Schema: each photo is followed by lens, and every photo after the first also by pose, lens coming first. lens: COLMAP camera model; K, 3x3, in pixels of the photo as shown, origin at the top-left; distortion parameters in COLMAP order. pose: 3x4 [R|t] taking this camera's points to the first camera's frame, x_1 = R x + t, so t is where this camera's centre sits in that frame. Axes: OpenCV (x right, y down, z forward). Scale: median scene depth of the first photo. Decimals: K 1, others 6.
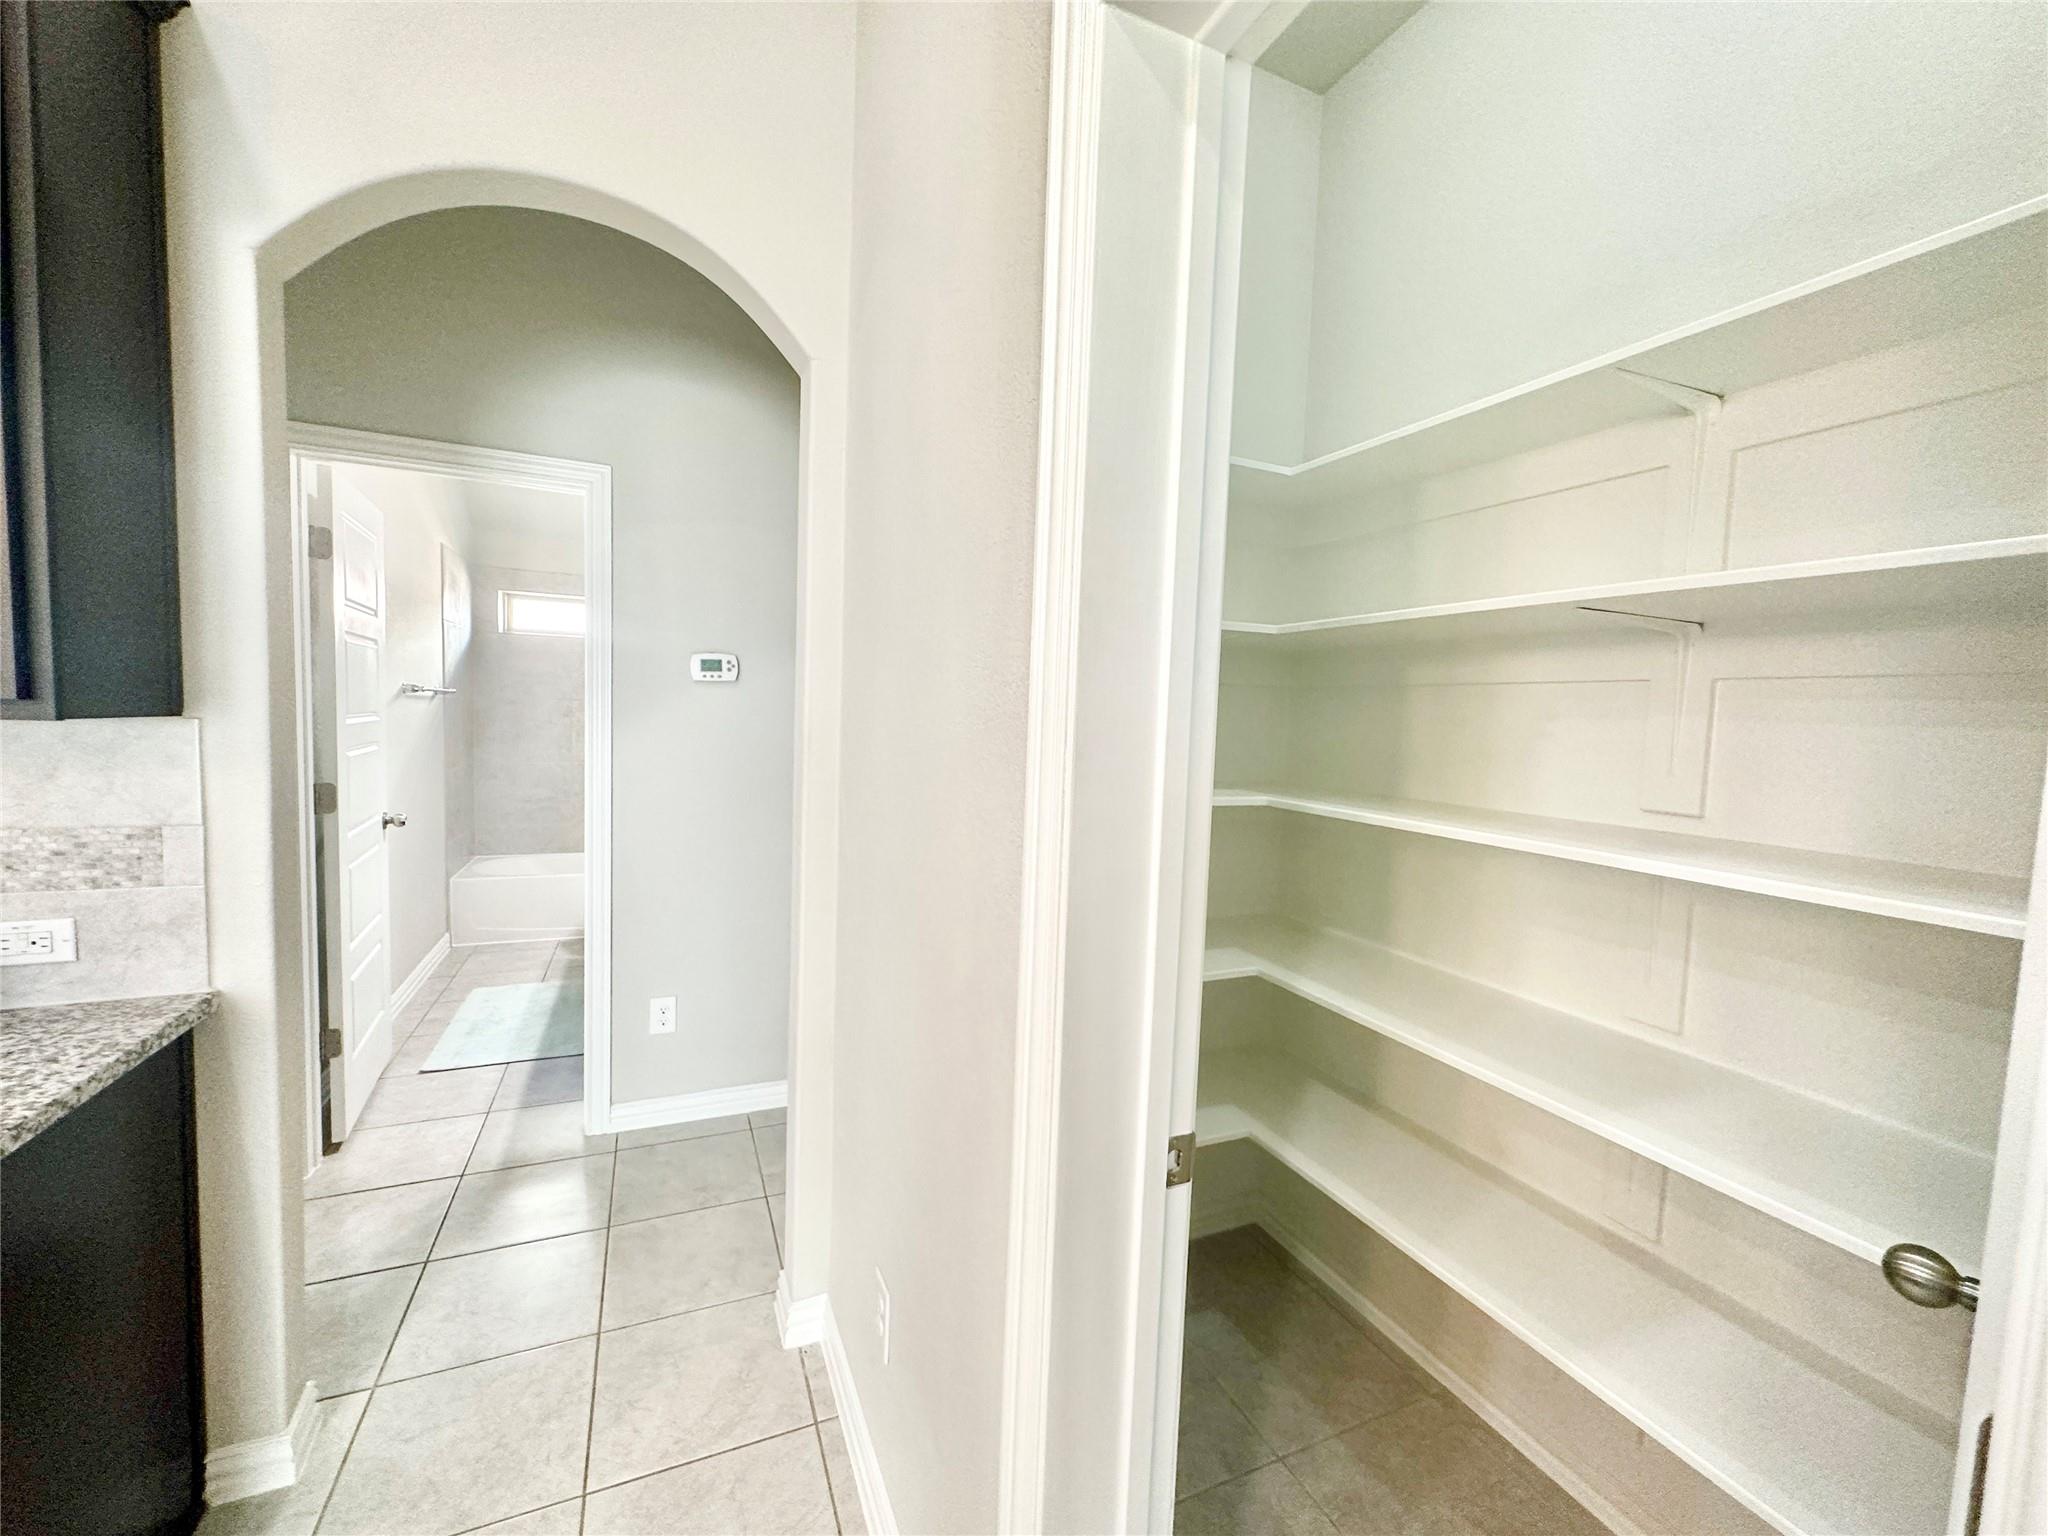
lens RADIAL K [[818.8, 0, 1025.1], [0, 818.8, 764.5], [0, 0, 1]] dist [-0.000331, -0.000555]
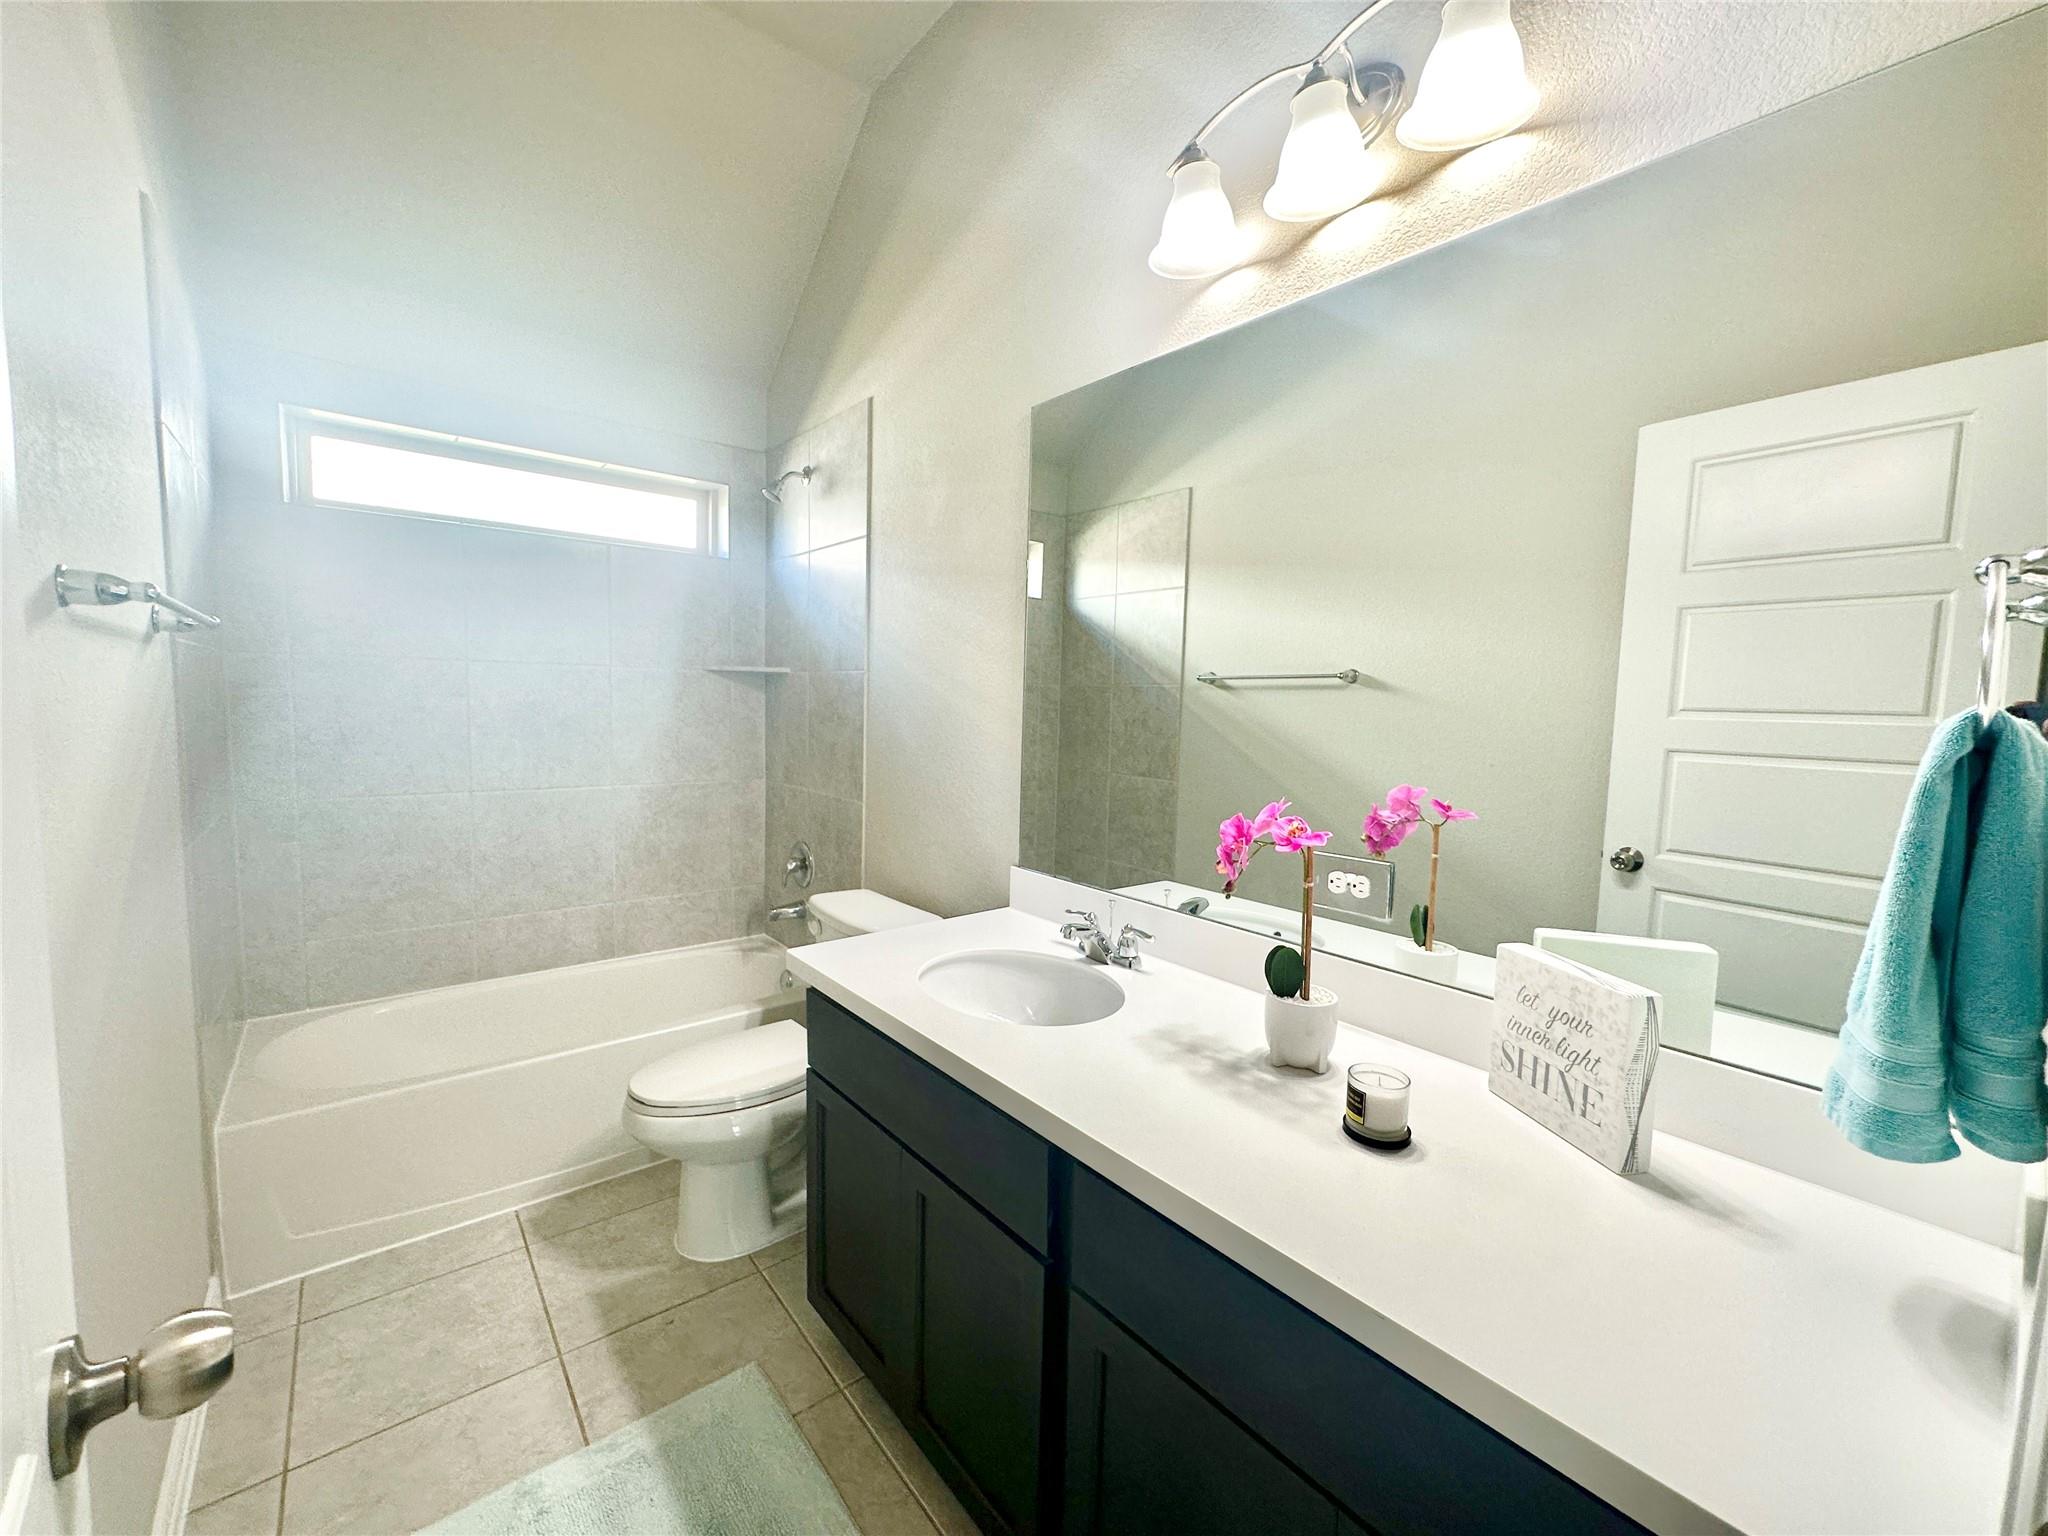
lens RADIAL K [[818.8, 0, 1019.8], [0, 818.8, 762.5], [0, 0, 1]] dist [-0.000331, -0.000555]
pose [[0.965711, -0.036396, 0.257055, -0.496875], [0.028310, 0.998983, 0.035088, -0.035747], [-0.258071, -0.026608, 0.965760, 0.624010]]
